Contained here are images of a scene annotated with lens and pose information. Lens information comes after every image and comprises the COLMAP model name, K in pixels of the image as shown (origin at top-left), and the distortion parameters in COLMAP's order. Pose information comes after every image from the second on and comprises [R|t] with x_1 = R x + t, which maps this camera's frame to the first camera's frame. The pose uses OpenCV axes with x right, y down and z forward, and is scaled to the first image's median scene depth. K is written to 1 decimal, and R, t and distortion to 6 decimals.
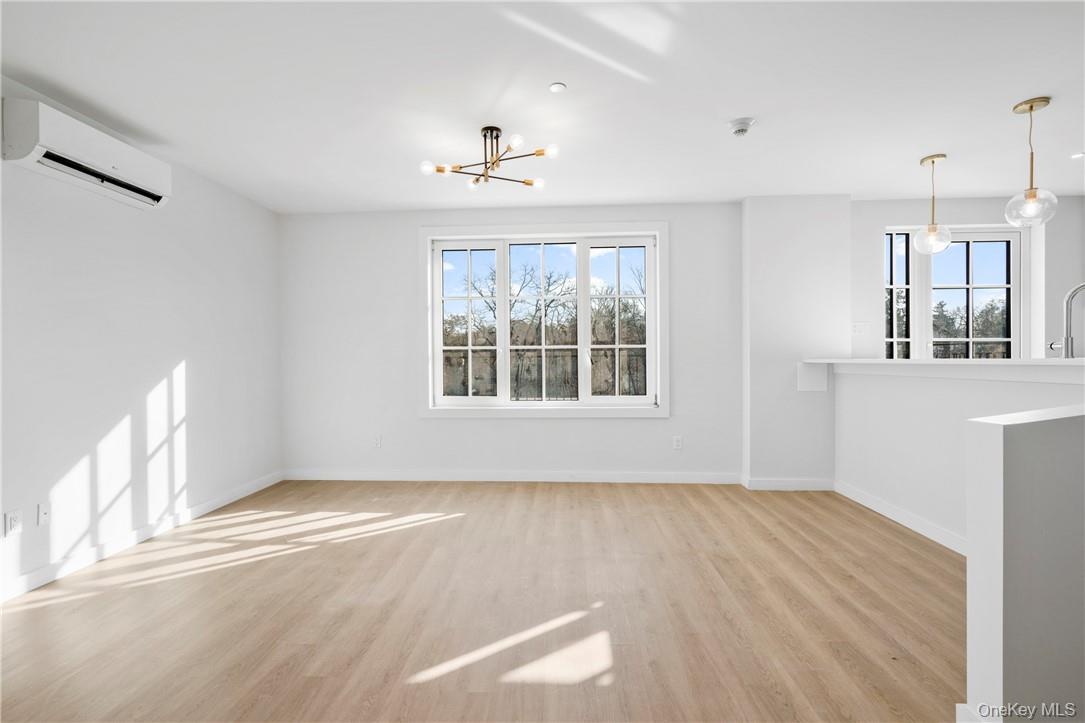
lens RADIAL K [[501.1, 0, 539.2], [0, 501.1, 382.2], [0, 0, 1]] dist [-0.073069, -0.000089]
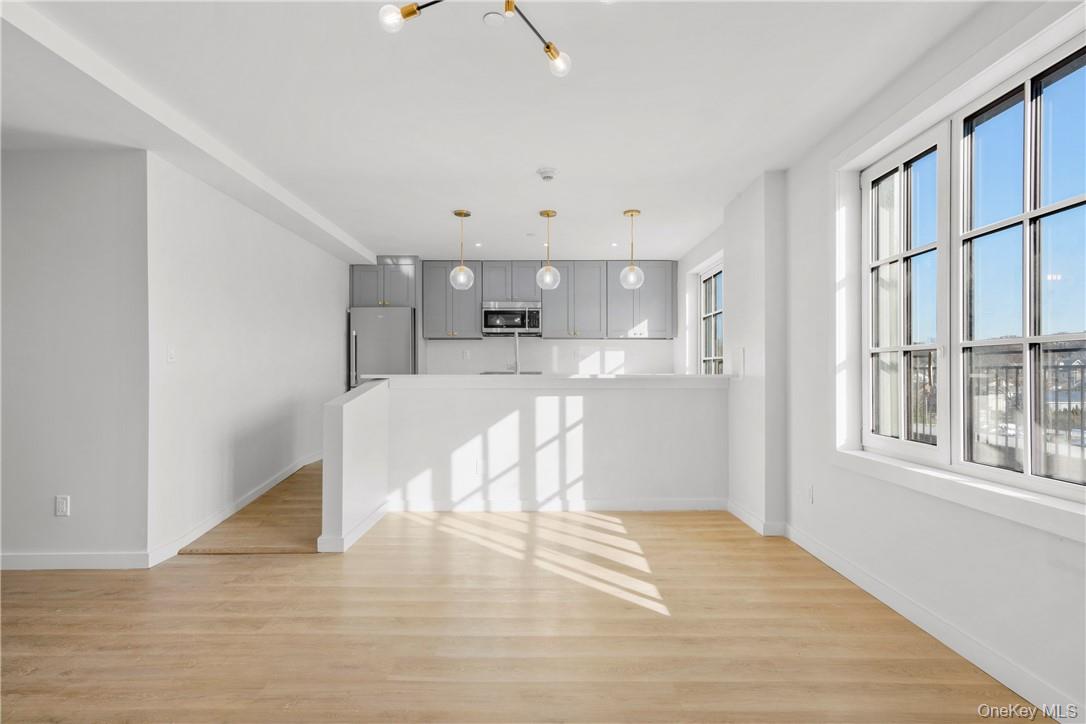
lens RADIAL K [[557.4, 0, 574.4], [0, 557.4, 373.3], [0, 0, 1]] dist [0.012960, 0.000539]
pose [[0.067656, 0.003051, -0.997704, 0.560481], [-0.042009, 0.999117, 0.000207, -0.038165], [0.996824, 0.041899, 0.067724, 0.808689]]
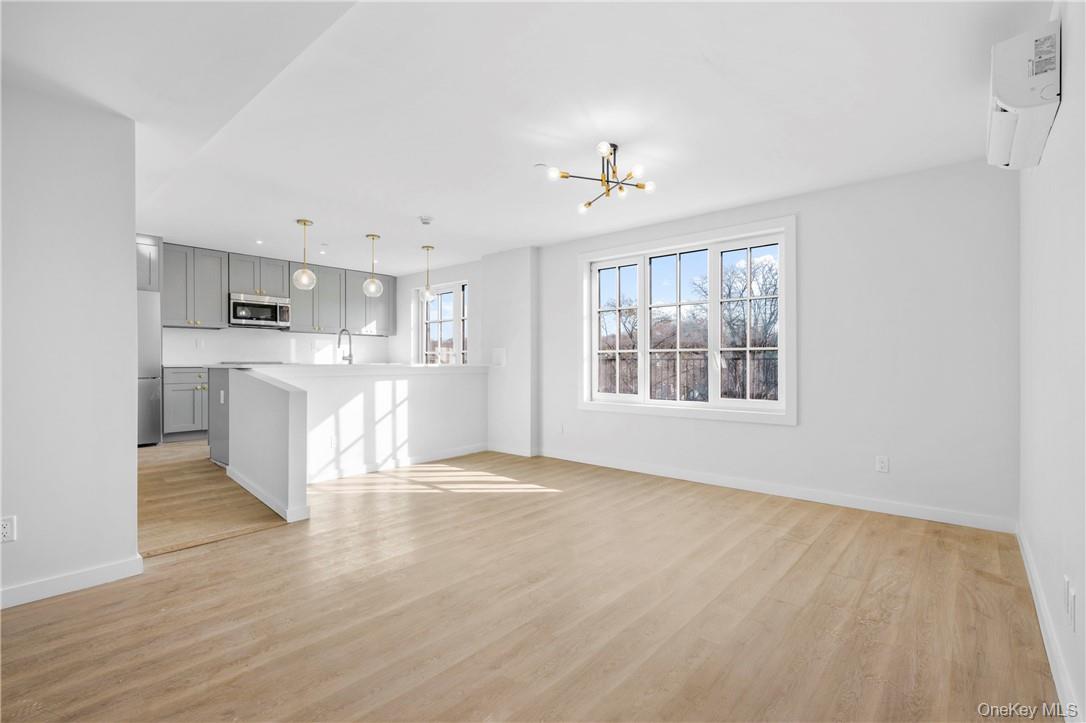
lens RADIAL K [[500.7, 0, 534.0], [0, 500.7, 359.6], [0, 0, 1]] dist [0.000282, 0.000138]
pose [[0.796209, -0.002437, -0.605017, 0.530408], [-0.025956, 0.998934, -0.038182, -0.001656], [0.604465, 0.046105, 0.795297, -0.047662]]
